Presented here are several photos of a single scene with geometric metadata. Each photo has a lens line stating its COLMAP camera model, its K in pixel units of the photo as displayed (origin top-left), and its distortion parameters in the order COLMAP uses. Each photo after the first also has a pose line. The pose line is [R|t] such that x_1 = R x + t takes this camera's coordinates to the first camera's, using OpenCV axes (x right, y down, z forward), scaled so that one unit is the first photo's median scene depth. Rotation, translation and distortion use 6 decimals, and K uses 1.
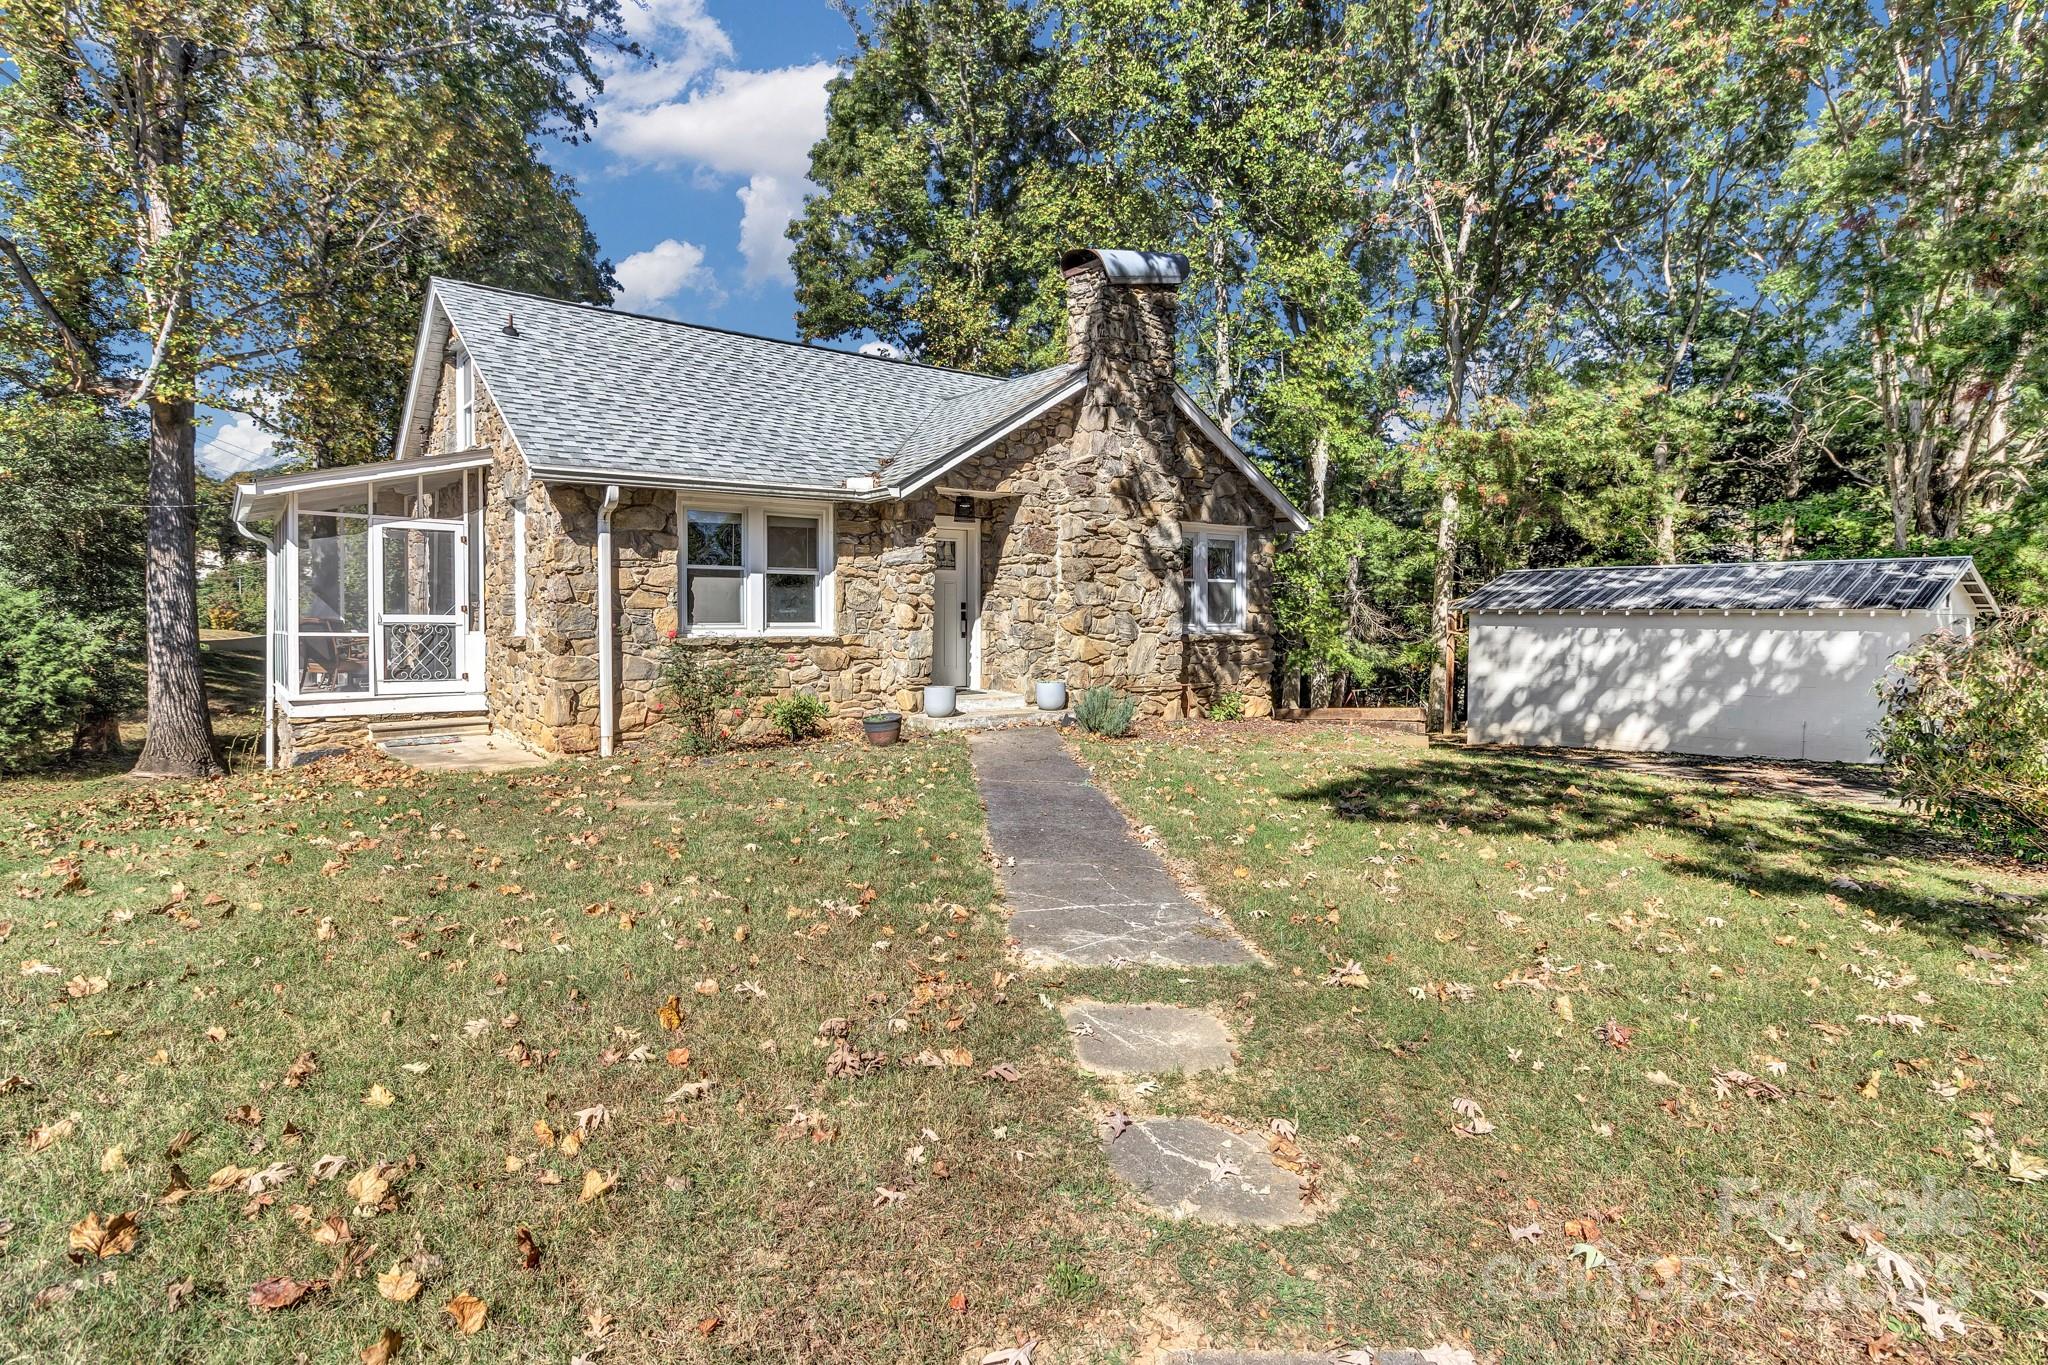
lens RADIAL K [[1032.2, 0, 1023.5], [0, 1032.2, 675.5], [0, 0, 1]] dist [0.006825, 0.001404]
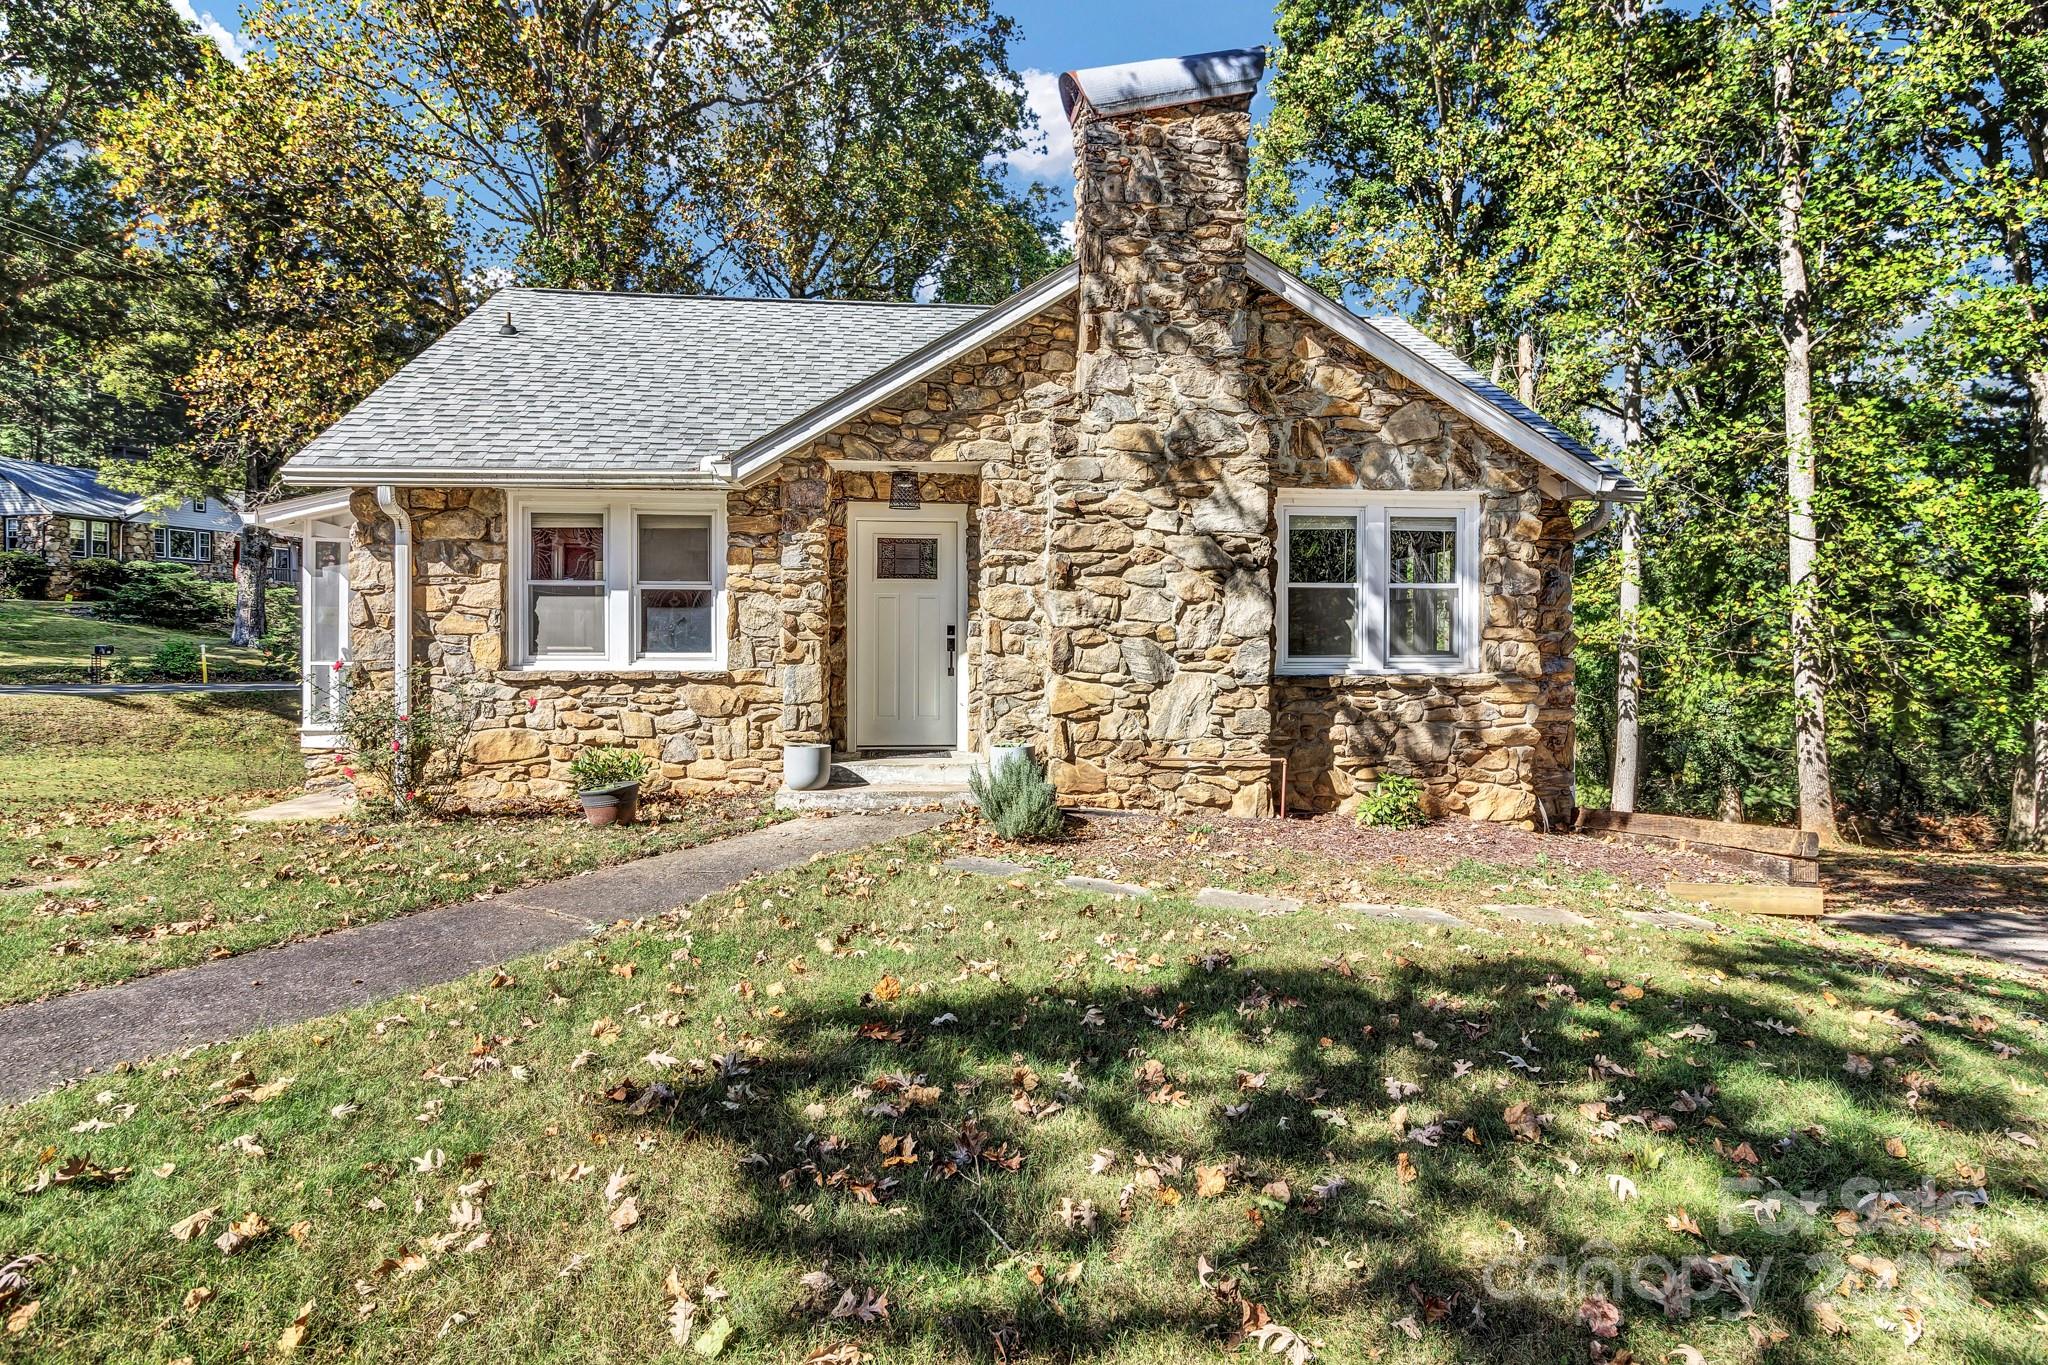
lens RADIAL K [[1142.0, 0, 1030.7], [0, 1142.0, 691.1], [0, 0, 1]] dist [0.001437, -0.001235]
pose [[0.842398, 0.018119, -0.538552, 0.417996], [-0.032636, 0.999315, -0.017428, -0.015322], [0.537867, 0.032257, 0.842412, 0.390860]]
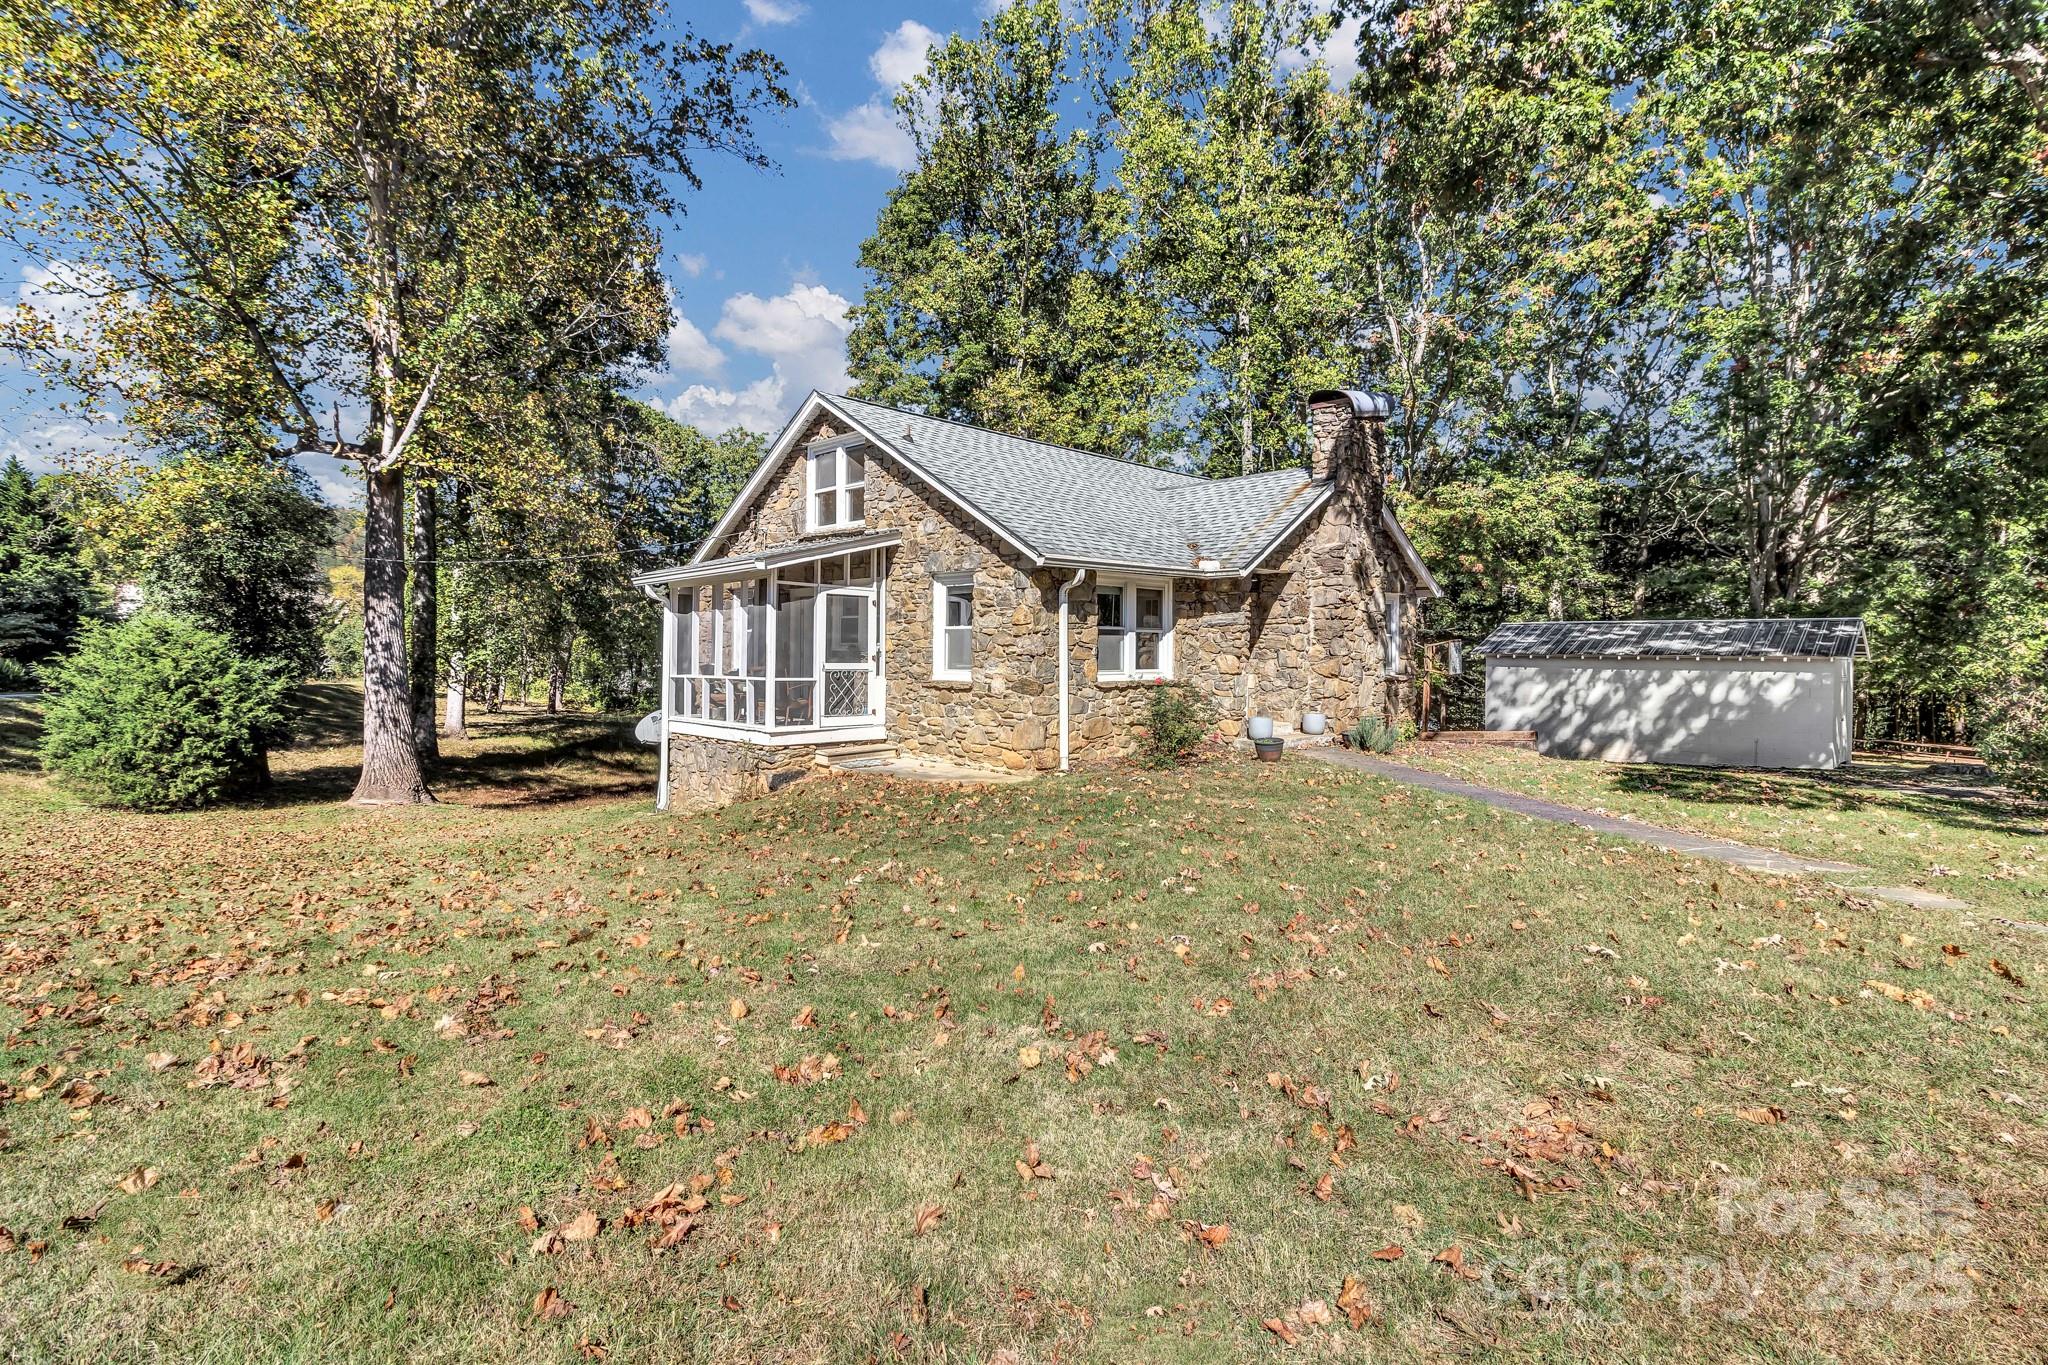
lens RADIAL K [[959.1, 0, 1023.6], [0, 959.1, 662.9], [0, 0, 1]] dist [0.007929, -0.001782]
pose [[0.993303, 0.003511, 0.115484, -0.473518], [0.002086, 0.998830, -0.048313, -0.001750], [-0.115518, 0.048230, 0.992134, -0.166127]]
